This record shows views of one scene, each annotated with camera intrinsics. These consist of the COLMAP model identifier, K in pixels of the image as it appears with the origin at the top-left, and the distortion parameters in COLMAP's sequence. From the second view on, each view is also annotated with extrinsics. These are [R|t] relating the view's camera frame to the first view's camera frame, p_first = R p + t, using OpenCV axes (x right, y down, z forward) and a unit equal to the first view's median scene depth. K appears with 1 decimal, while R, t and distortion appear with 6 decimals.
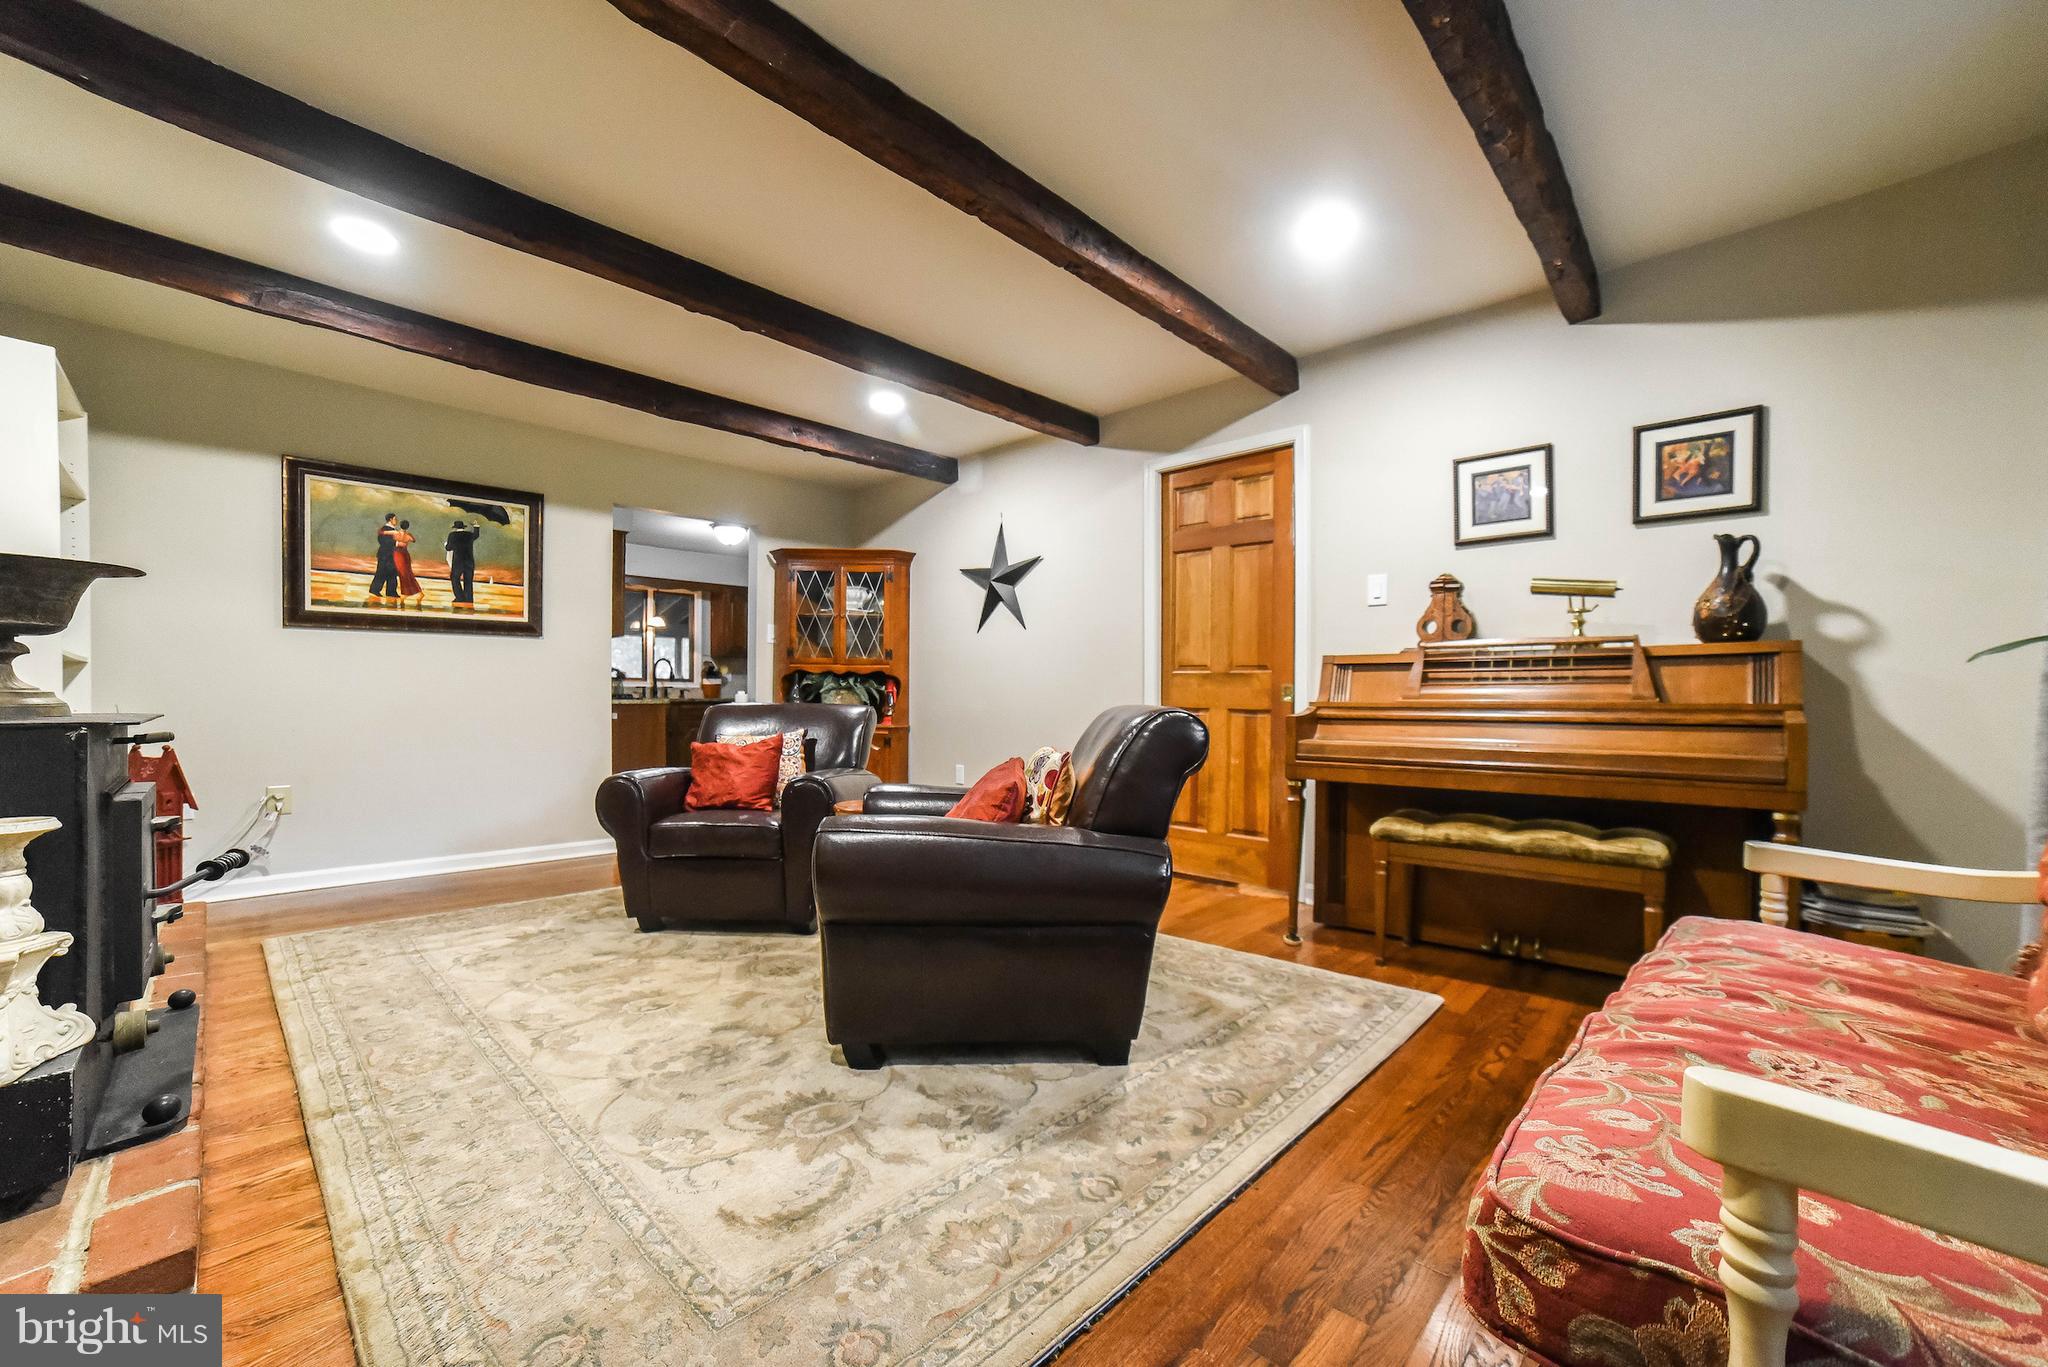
lens RADIAL K [[821.5, 0, 1042.3], [0, 821.5, 693.5], [0, 0, 1]] dist [-0.053649, 0.000087]
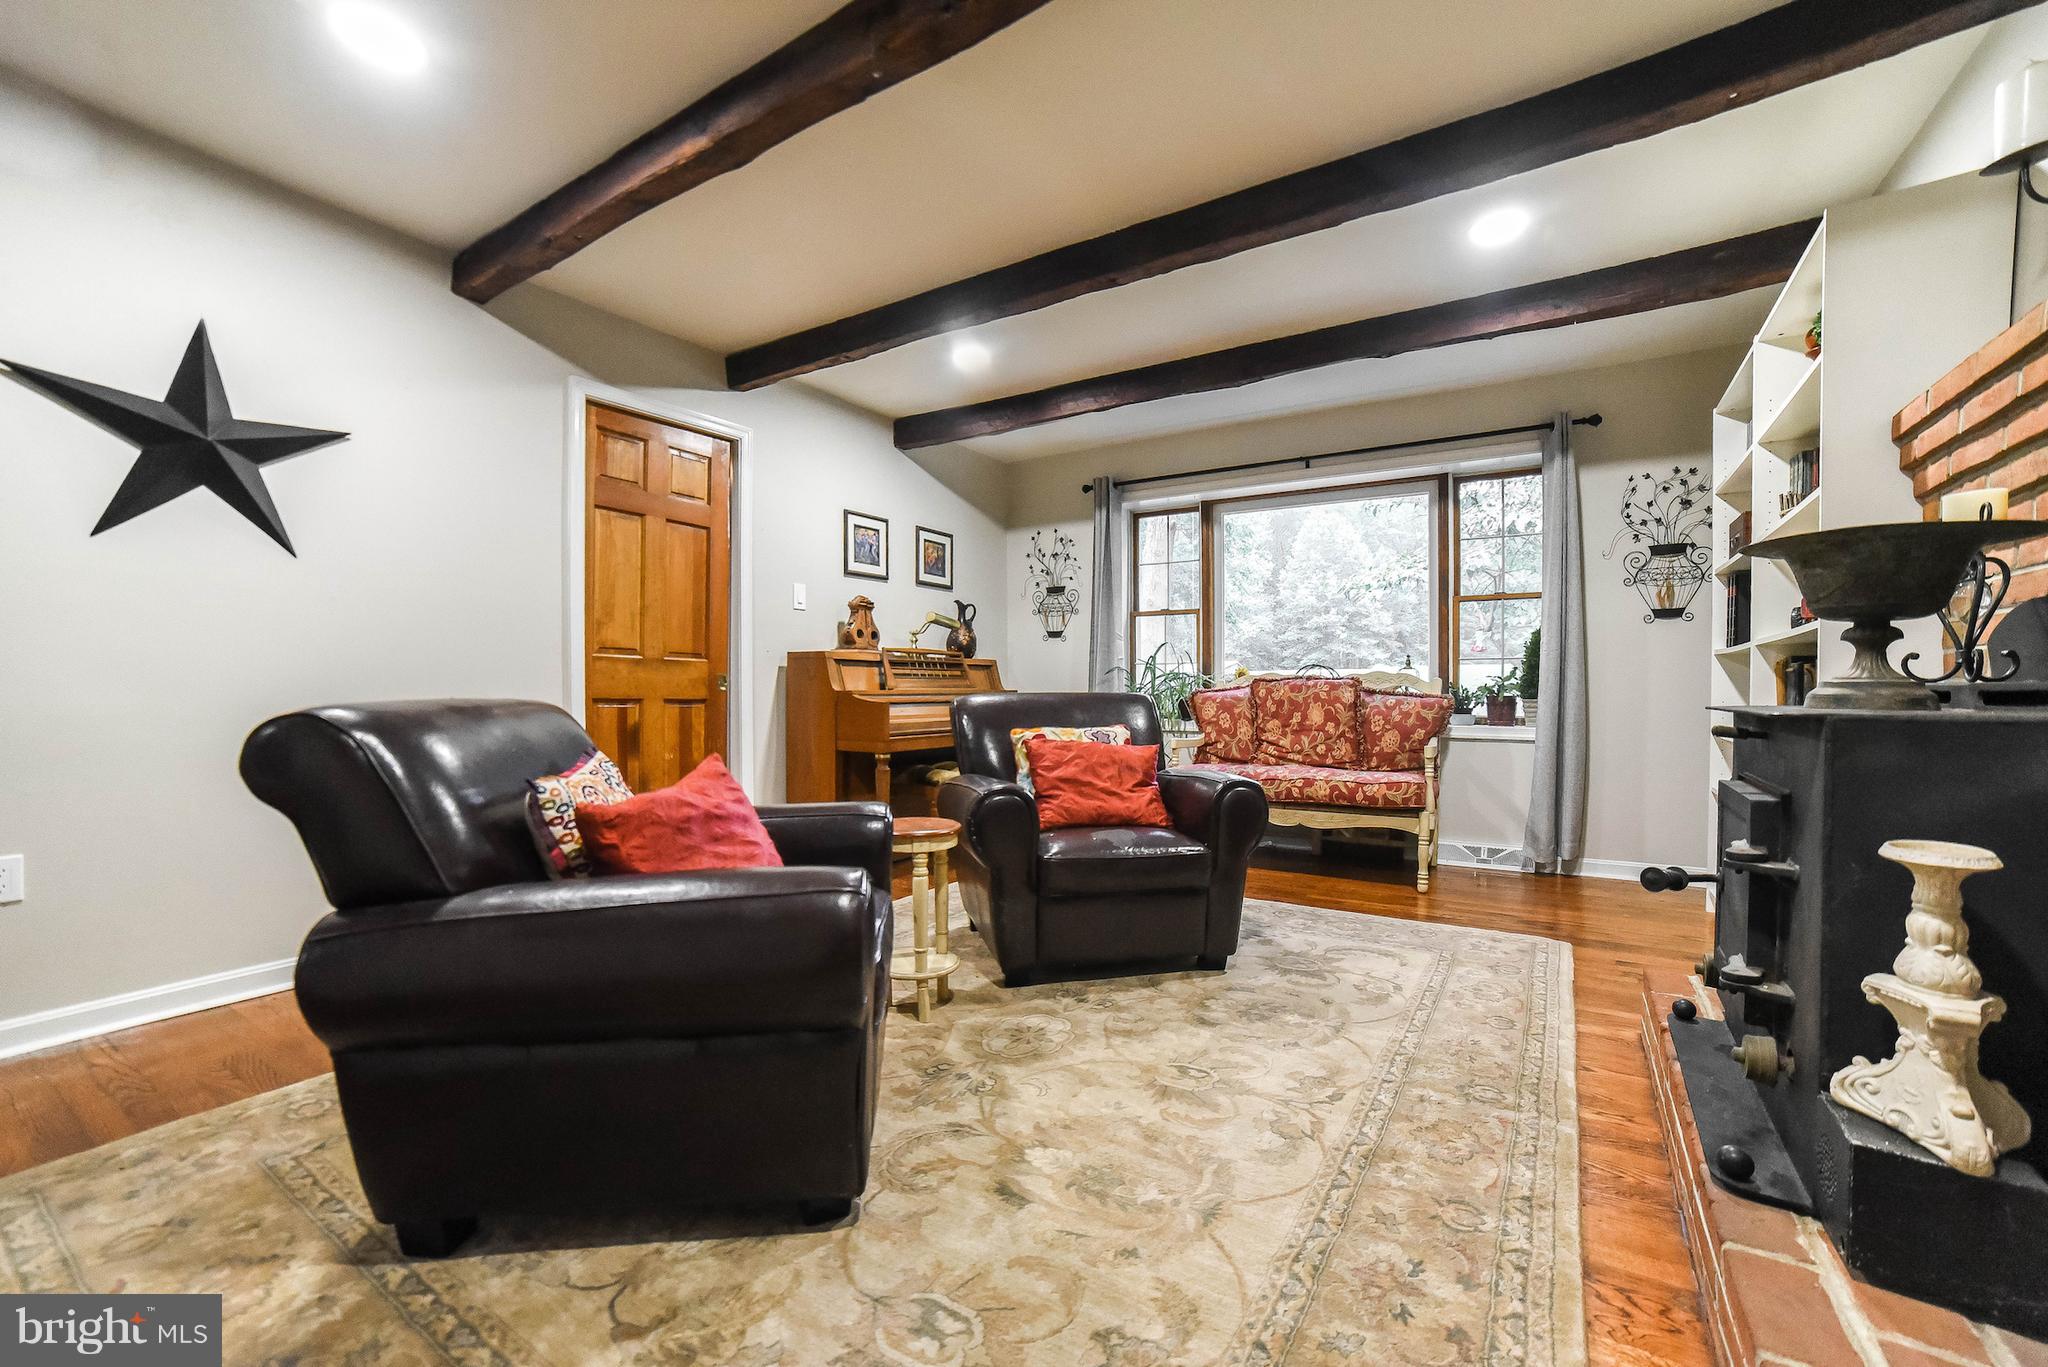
lens RADIAL K [[821.5, 0, 1042.3], [0, 821.5, 693.5], [0, 0, 1]] dist [-0.053649, 0.000087]
pose [[-0.177747, -0.009813, 0.984027, -1.045766], [-0.007131, 0.999937, 0.008684, 0.002933], [-0.984050, -0.005473, -0.177806, 1.077640]]
